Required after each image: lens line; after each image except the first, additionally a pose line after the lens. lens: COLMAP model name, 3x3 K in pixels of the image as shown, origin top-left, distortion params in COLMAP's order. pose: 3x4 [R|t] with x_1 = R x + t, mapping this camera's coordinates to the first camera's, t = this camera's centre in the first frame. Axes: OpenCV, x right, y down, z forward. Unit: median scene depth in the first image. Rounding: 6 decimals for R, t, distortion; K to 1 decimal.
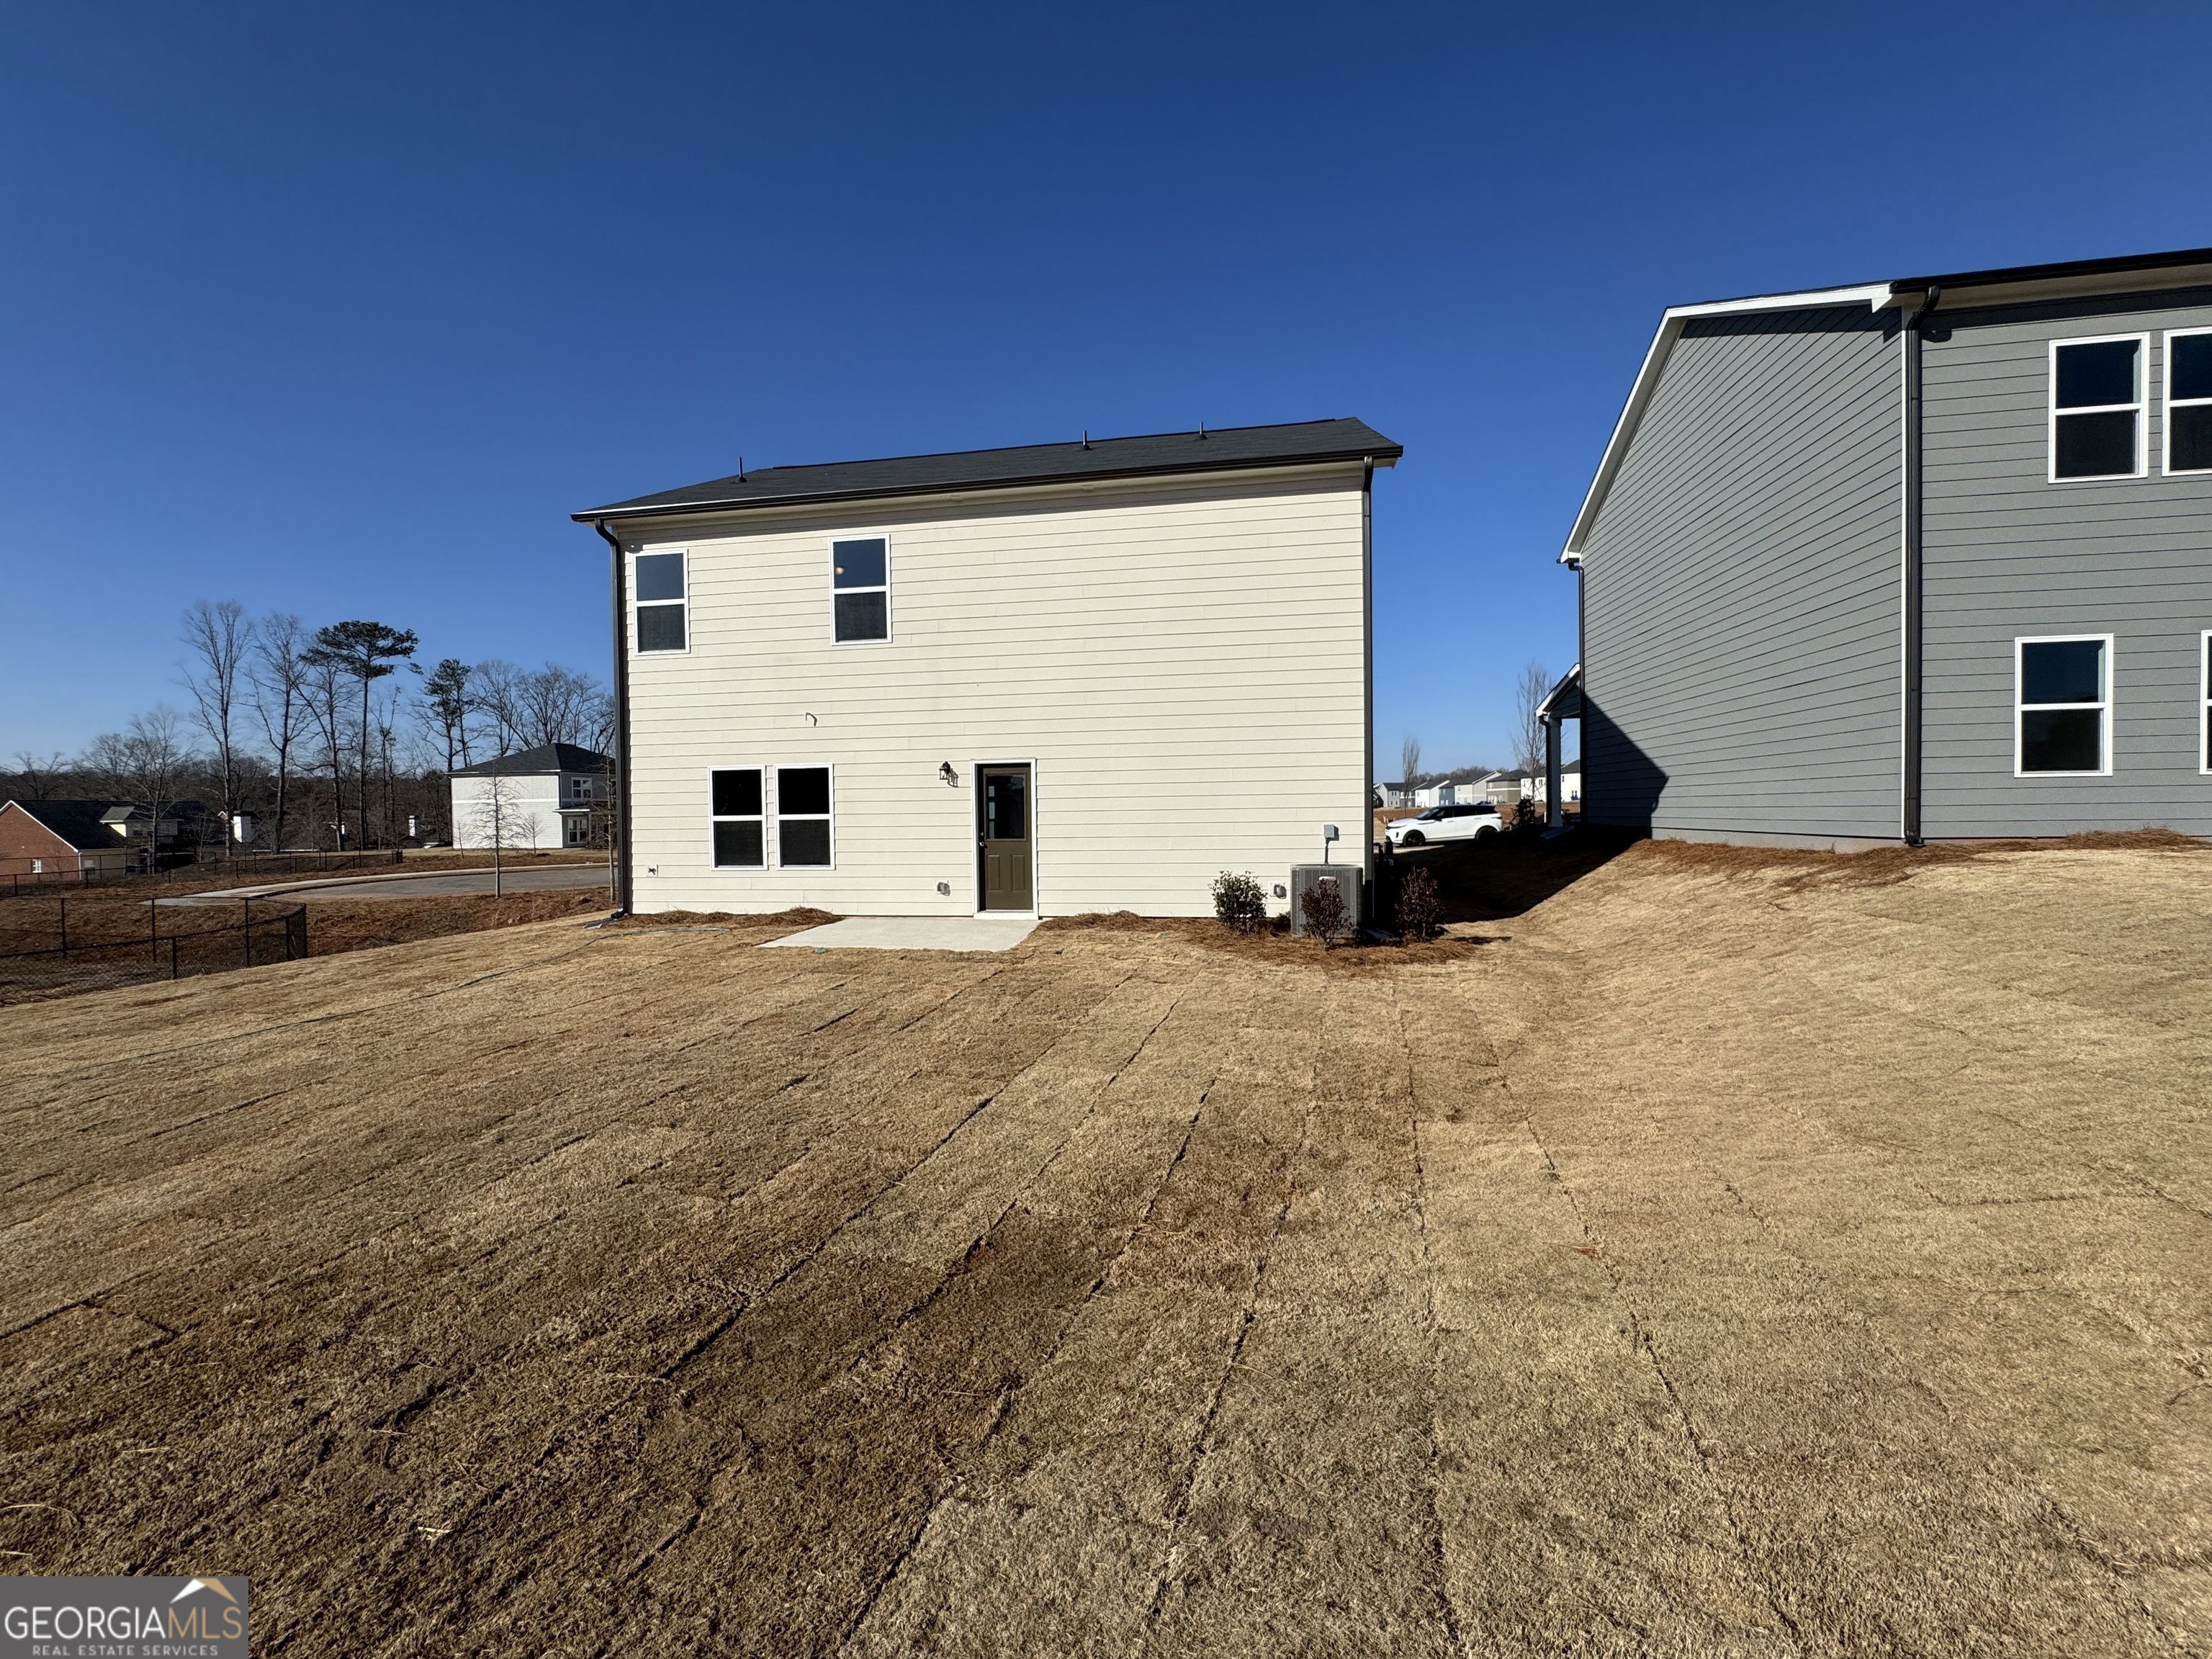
lens RADIAL K [[887.2, 0, 1103.9], [0, 887.2, 830.6], [0, 0, 1]] dist [-0.004444, 0.000781]
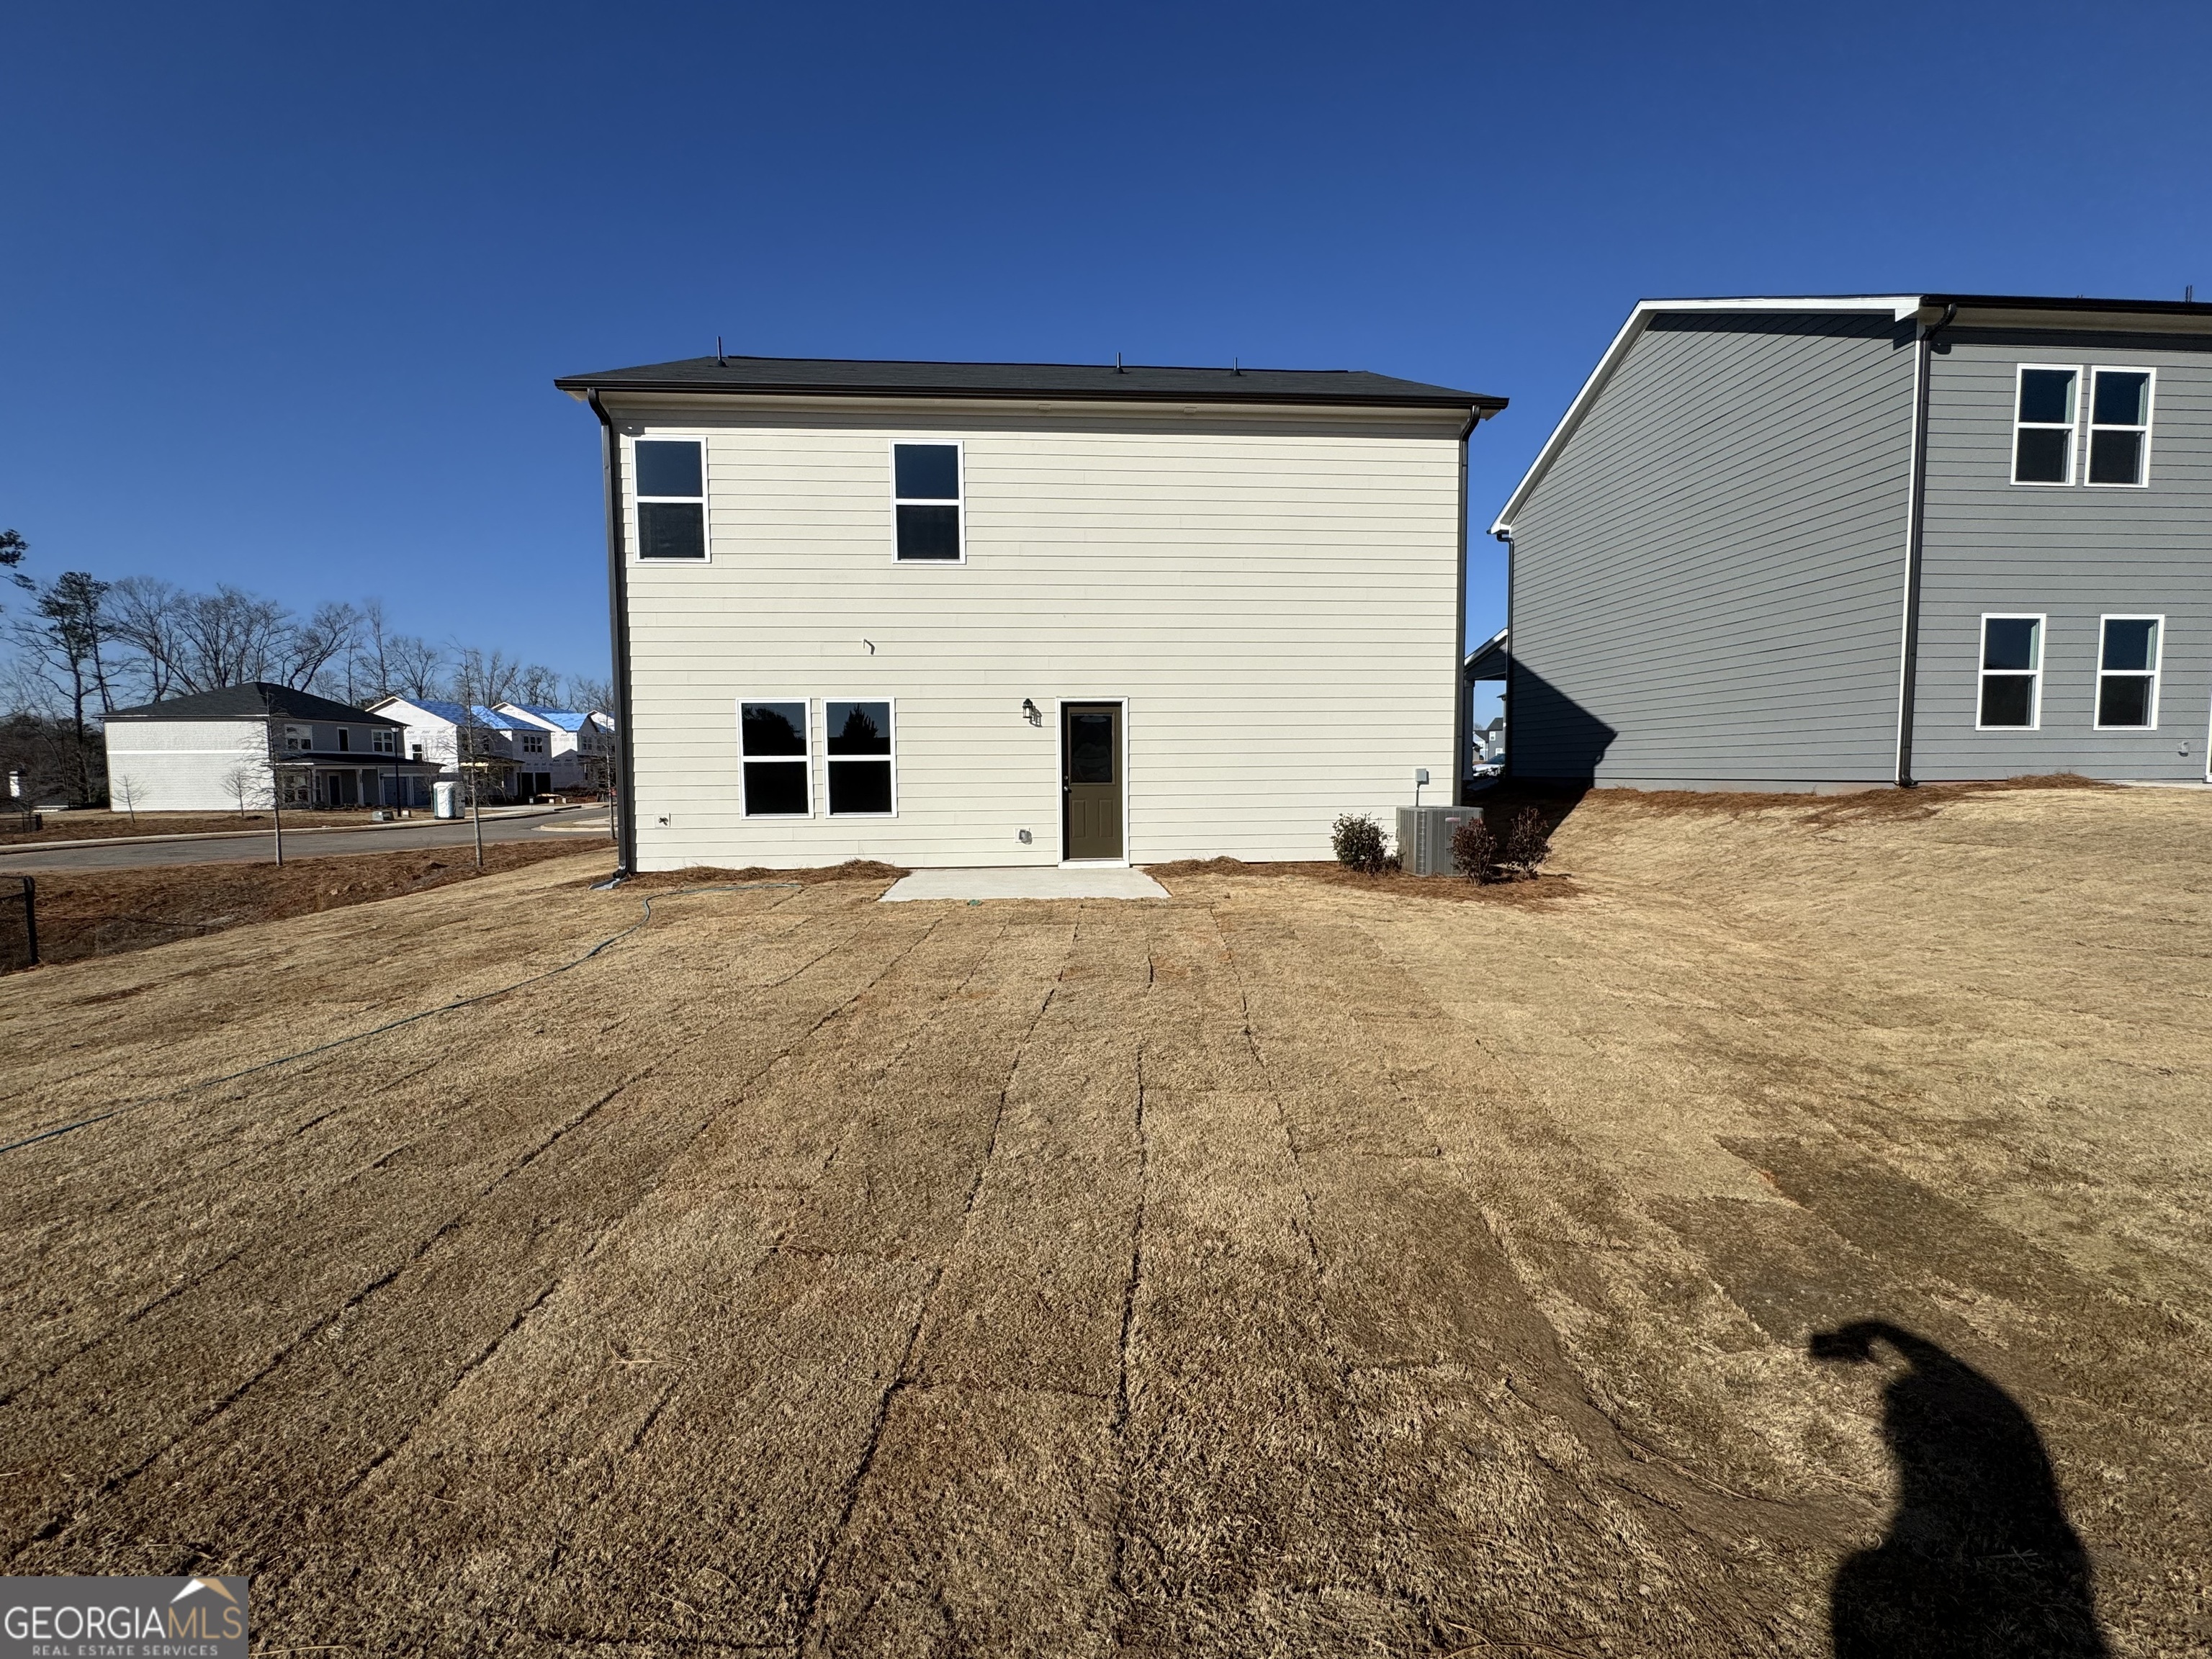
lens RADIAL K [[887.2, 0, 1103.4], [0, 887.2, 830.6], [0, 0, 1]] dist [-0.004444, 0.000781]
pose [[0.971377, -0.009690, 0.237344, -0.319459], [-0.000471, 0.999087, 0.042716, 0.019441], [-0.237541, -0.041605, 0.970486, 0.083158]]
